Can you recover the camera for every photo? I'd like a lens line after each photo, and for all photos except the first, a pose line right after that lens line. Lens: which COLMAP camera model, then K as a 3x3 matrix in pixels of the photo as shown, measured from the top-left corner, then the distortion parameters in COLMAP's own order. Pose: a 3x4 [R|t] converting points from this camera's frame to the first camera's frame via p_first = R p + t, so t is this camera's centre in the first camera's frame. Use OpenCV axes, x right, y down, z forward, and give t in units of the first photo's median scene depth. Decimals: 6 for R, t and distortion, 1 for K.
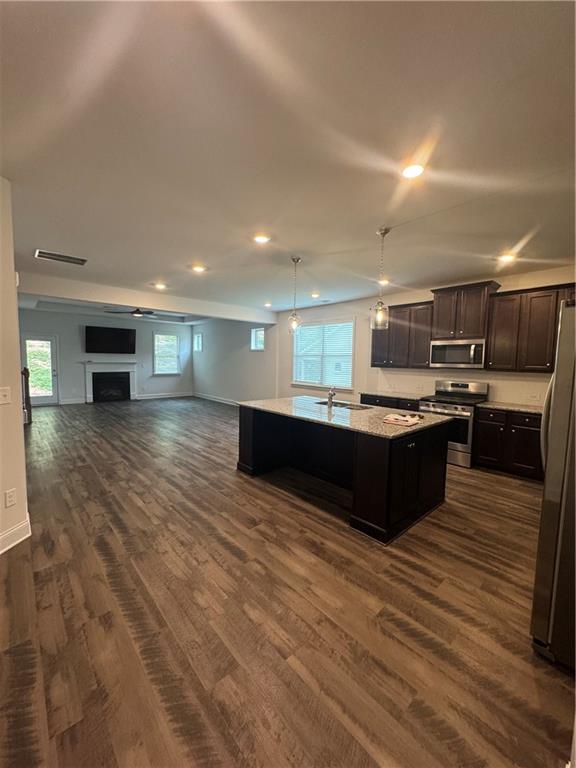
lens RADIAL K [[308.1, 0, 286.4], [0, 308.1, 385.4], [0, 0, 1]] dist [0.000779, 0.000024]
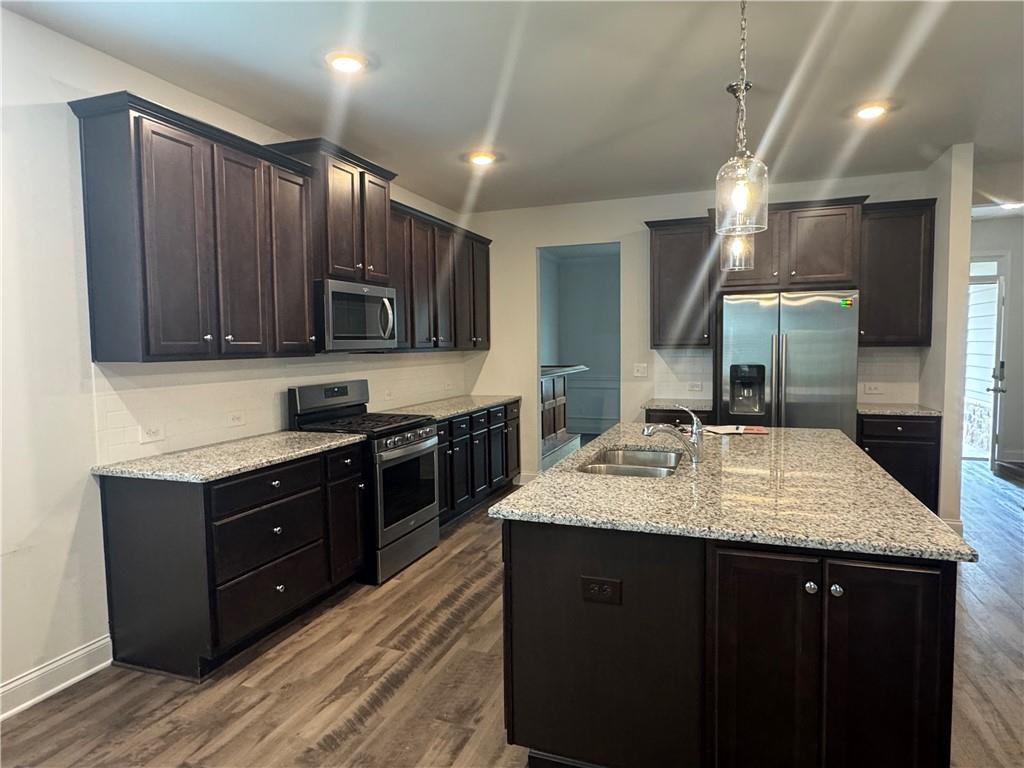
lens RADIAL K [[600.8, 0, 509.0], [0, 600.8, 378.7], [0, 0, 1]] dist [-0.005167, -0.001115]
pose [[-0.457521, -0.059193, 0.887226, -0.477849], [0.078207, 0.991236, 0.106462, -0.156928], [-0.885753, 0.118096, -0.448882, 2.068914]]
